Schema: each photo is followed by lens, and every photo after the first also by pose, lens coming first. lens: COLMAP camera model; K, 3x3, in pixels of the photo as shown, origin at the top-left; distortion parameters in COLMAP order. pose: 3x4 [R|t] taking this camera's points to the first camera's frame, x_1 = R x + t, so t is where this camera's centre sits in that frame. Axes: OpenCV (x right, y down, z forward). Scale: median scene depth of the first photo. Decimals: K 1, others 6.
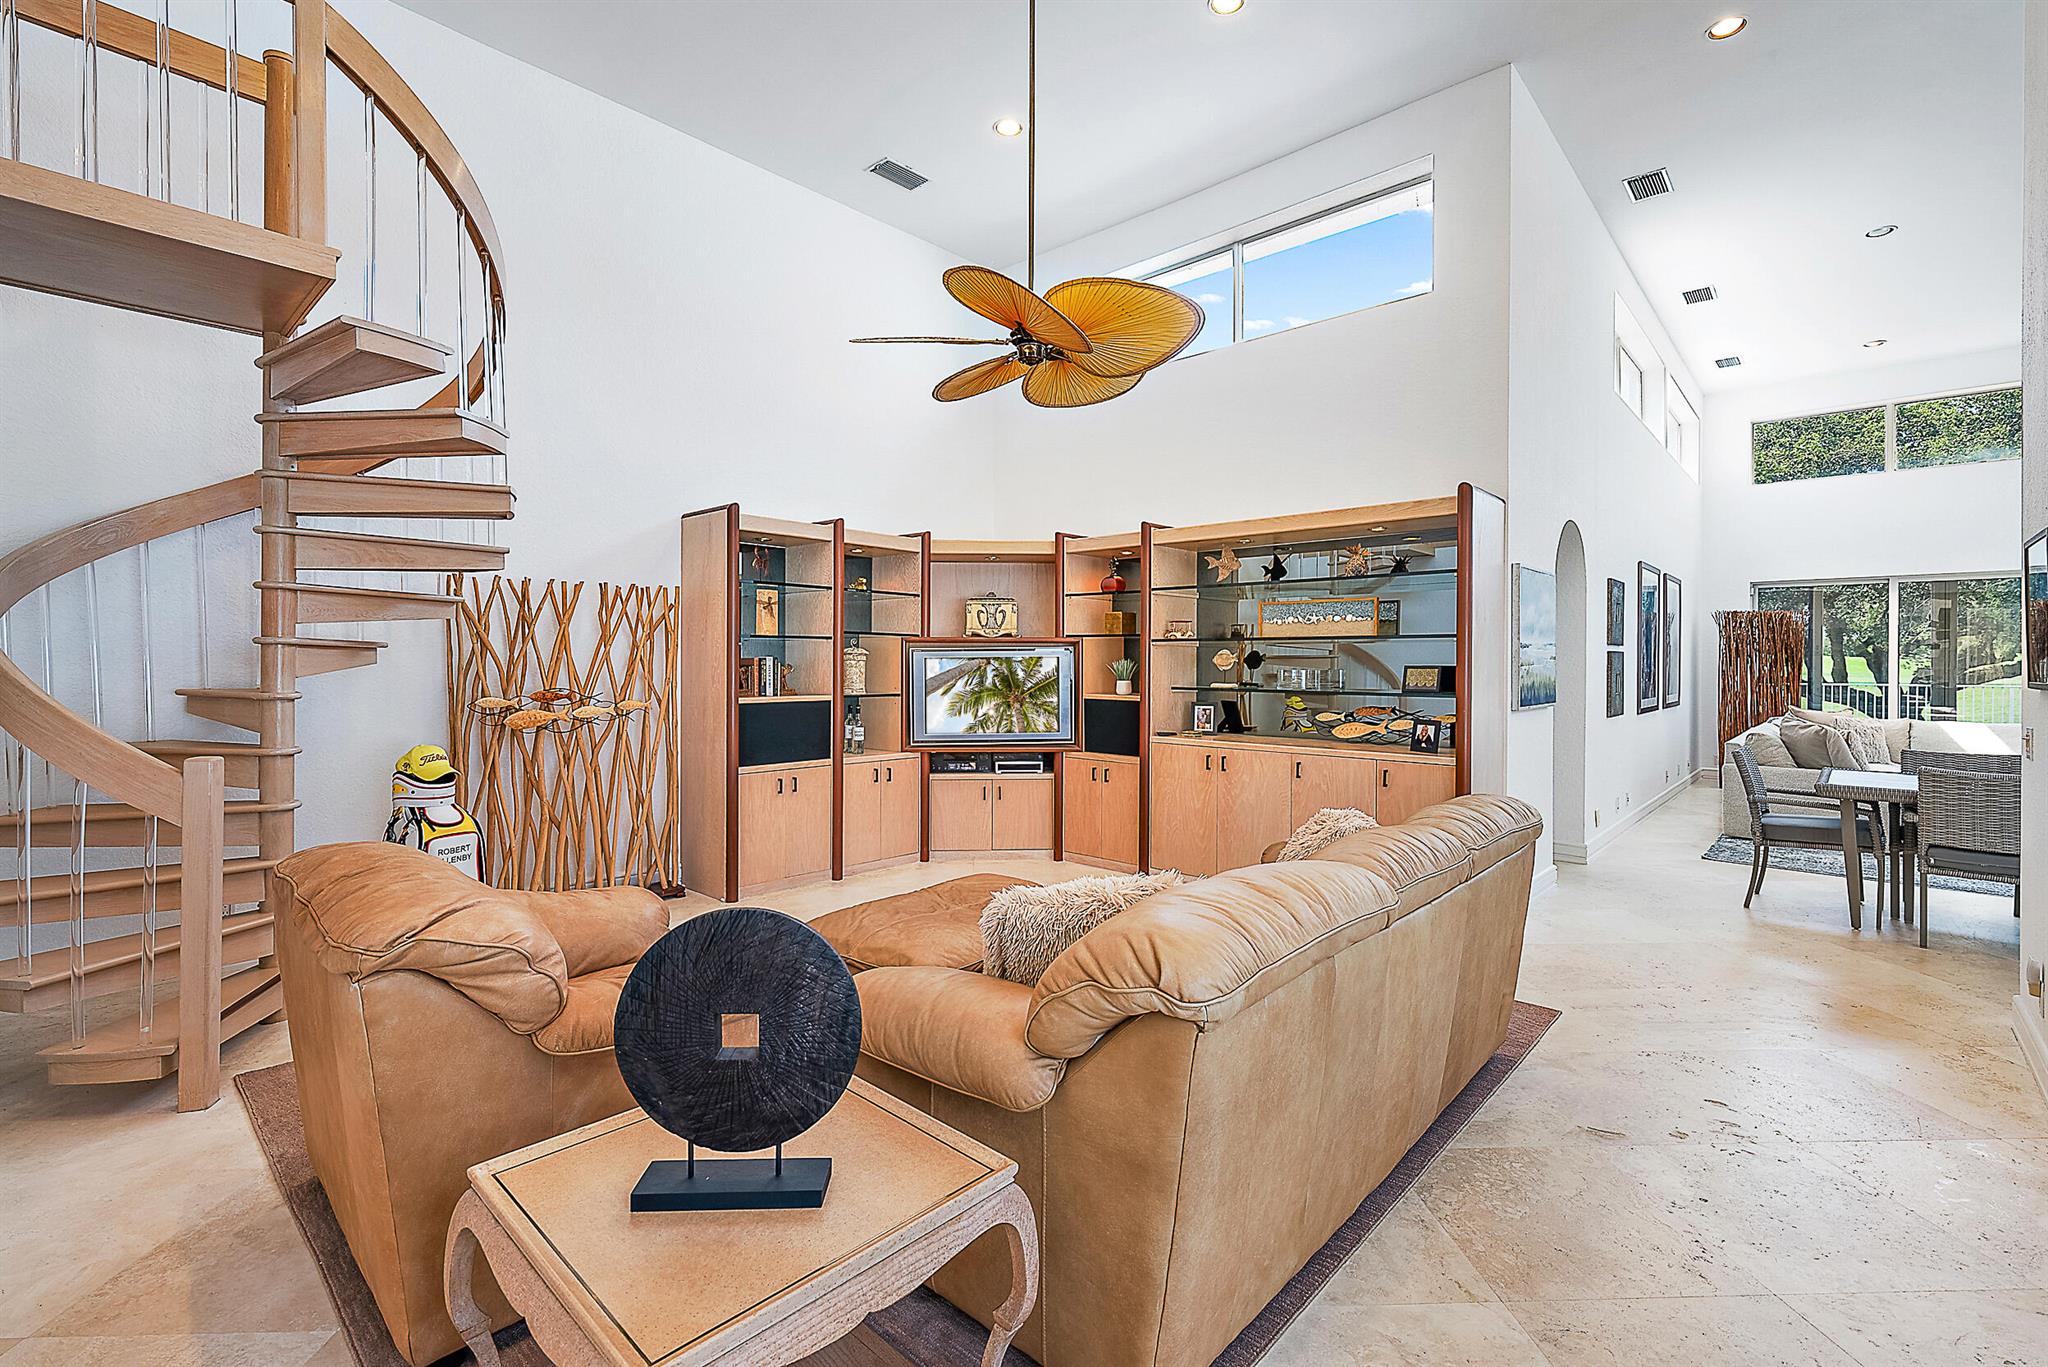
lens RADIAL K [[935.9, 0, 1016.5], [0, 935.9, 666.5], [0, 0, 1]] dist [0.004005, 0.000663]
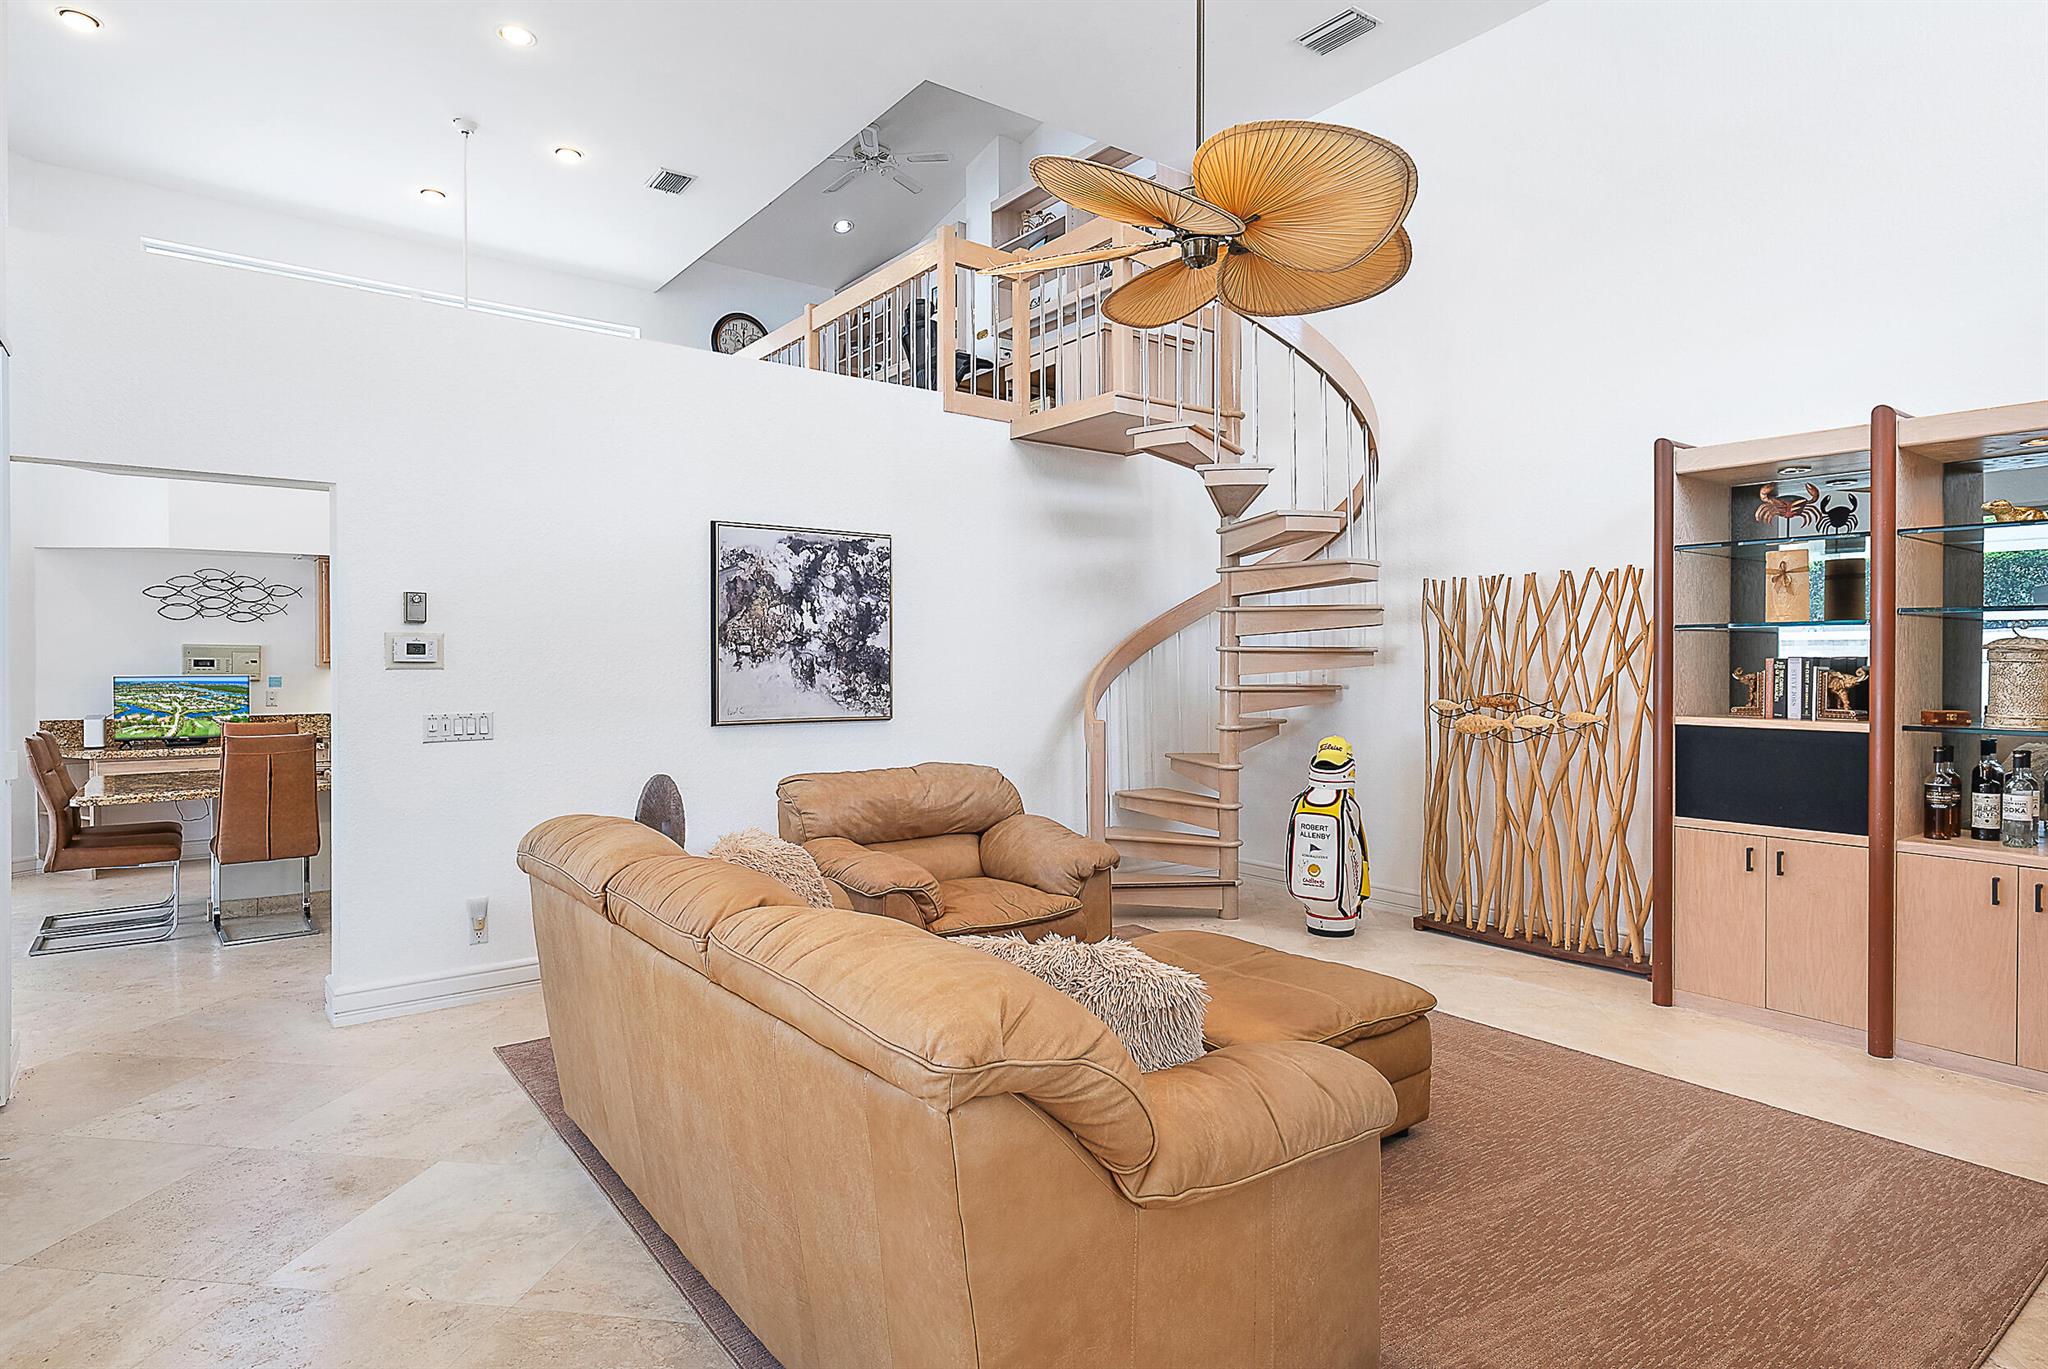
lens RADIAL K [[1114.3, 0, 1017.7], [0, 1114.3, 674.9], [0, 0, 1]] dist [-0.000659, -0.000143]
pose [[-0.192976, 0.007772, -0.981173, 0.654287], [-0.009568, 0.999906, 0.009802, -0.000283], [0.981157, 0.011279, -0.192883, 0.731962]]
